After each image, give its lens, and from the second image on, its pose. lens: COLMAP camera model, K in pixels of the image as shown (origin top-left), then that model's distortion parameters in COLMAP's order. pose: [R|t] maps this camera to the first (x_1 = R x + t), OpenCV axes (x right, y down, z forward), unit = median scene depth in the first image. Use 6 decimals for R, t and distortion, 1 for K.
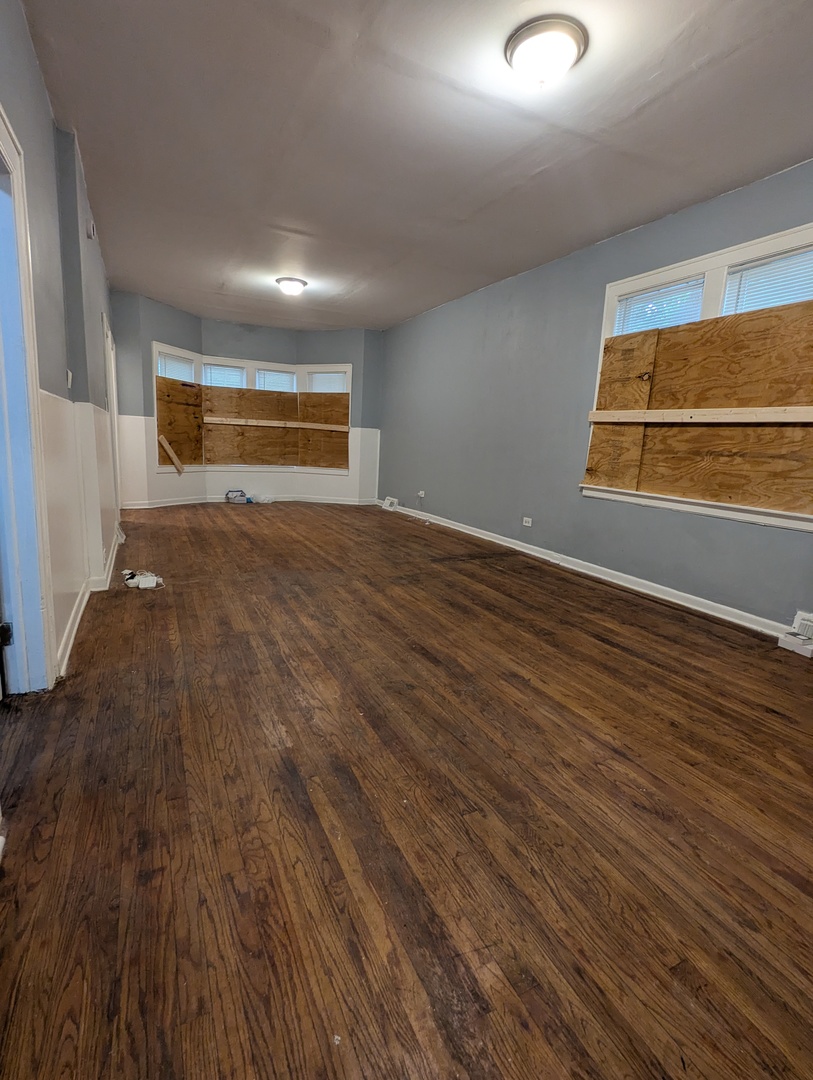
lens RADIAL K [[518.2, 0, 405.7], [0, 518.2, 536.3], [0, 0, 1]] dist [0.000053, 0.000459]
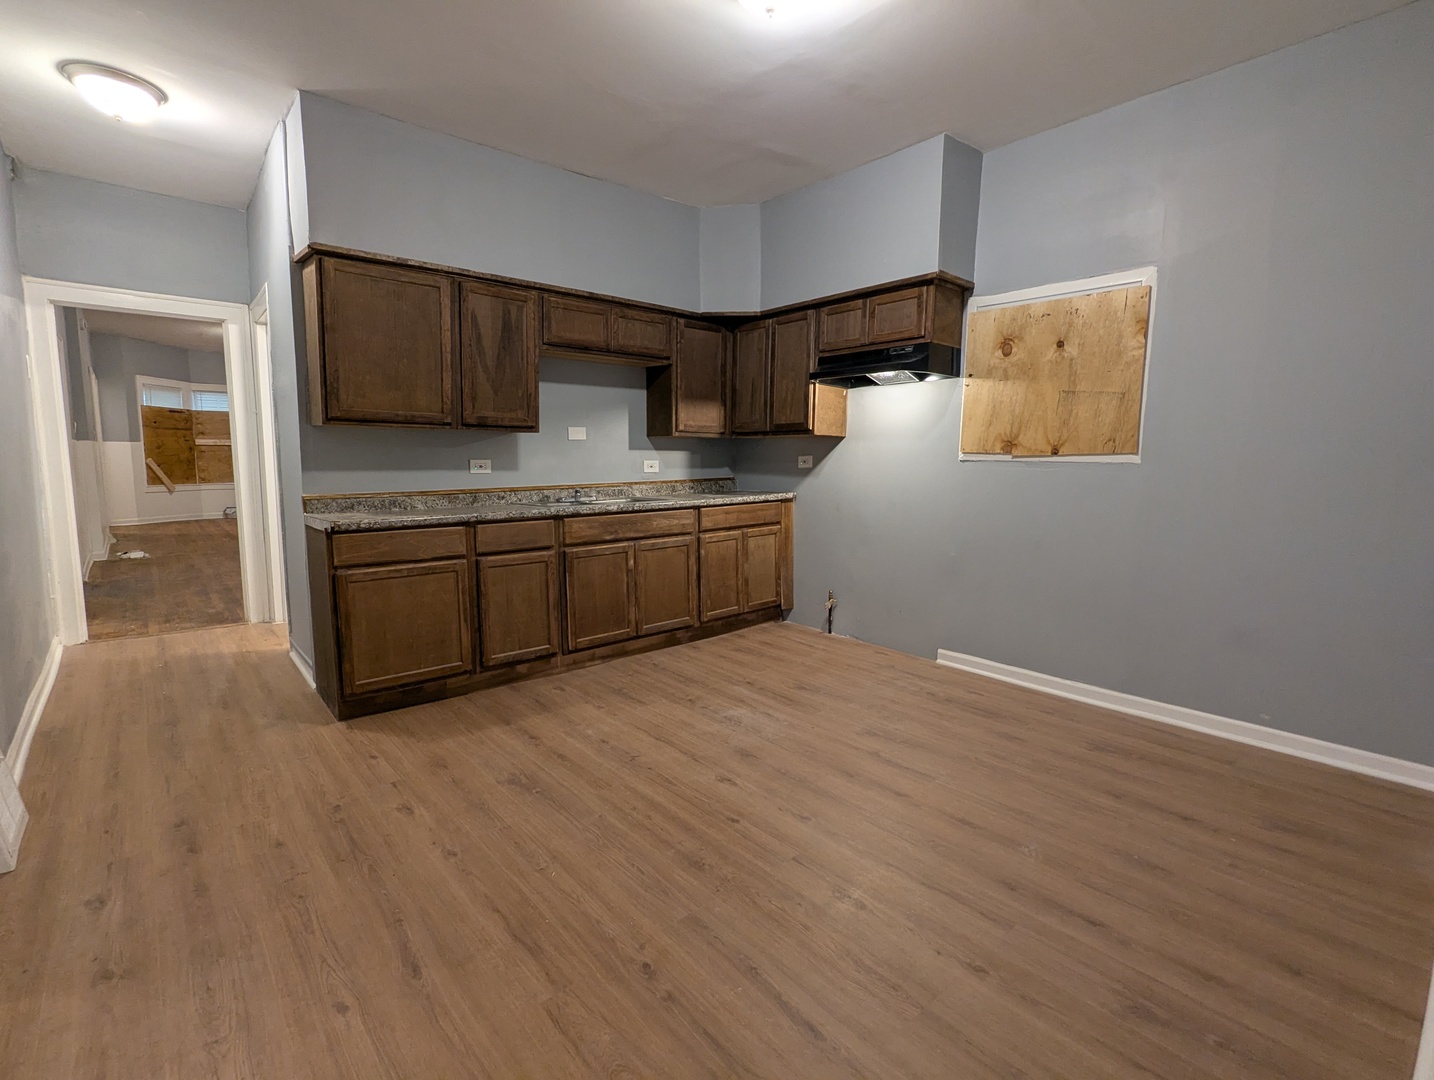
lens RADIAL K [[688.1, 0, 716.3], [0, 688.1, 539.8], [0, 0, 1]] dist [0.000053, 0.000459]
pose [[0.971020, -0.068874, 0.228861, 0.345921], [0.079635, 0.996095, -0.038110, 0.127114], [-0.225343, 0.055231, 0.972713, -0.672621]]
